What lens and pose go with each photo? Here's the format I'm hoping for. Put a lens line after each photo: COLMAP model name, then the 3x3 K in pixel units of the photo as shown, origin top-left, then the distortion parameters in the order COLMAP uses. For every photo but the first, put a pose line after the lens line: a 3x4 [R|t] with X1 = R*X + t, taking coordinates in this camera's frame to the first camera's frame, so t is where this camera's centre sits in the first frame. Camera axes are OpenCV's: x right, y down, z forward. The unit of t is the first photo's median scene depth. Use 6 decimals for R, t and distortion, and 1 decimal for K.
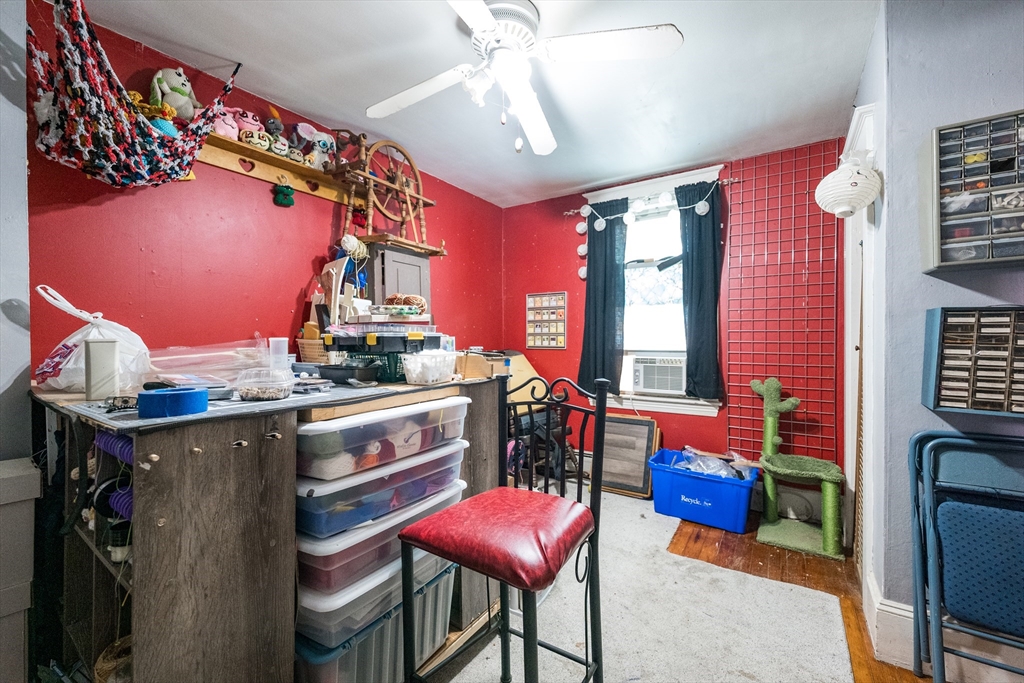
lens RADIAL K [[410.7, 0, 511.0], [0, 410.7, 339.4], [0, 0, 1]] dist [-0.001141, -0.000137]
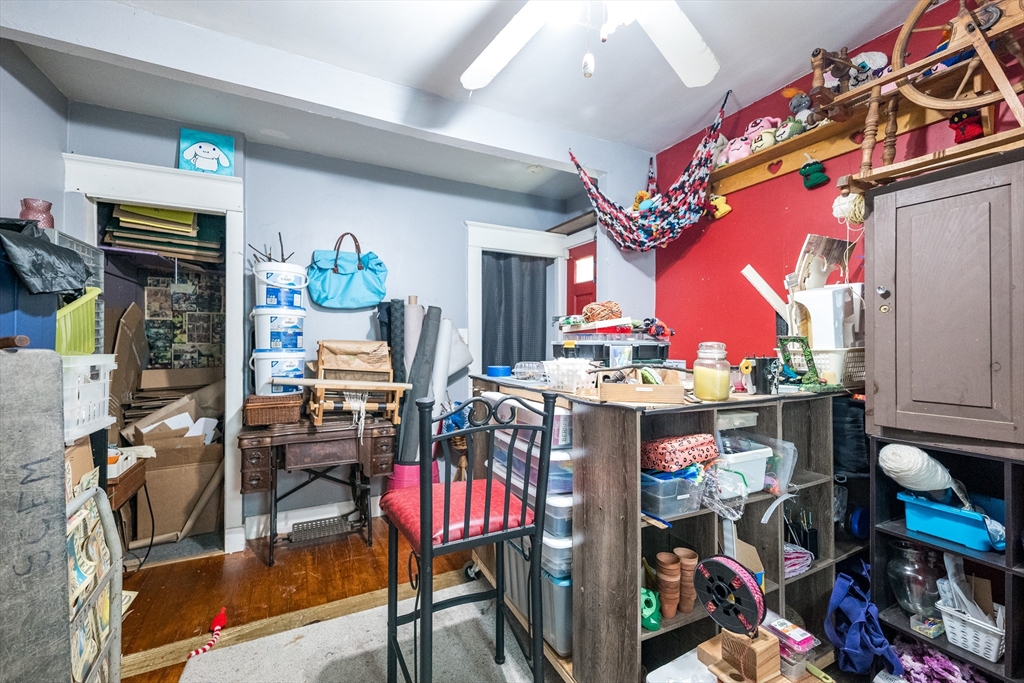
lens RADIAL K [[410.7, 0, 510.2], [0, 410.7, 341.7], [0, 0, 1]] dist [-0.001141, -0.000137]
pose [[-0.473301, -0.005400, -0.880884, 0.733059], [-0.000510, 0.999983, -0.005856, -0.004224], [0.880901, -0.002323, -0.473296, 1.296482]]
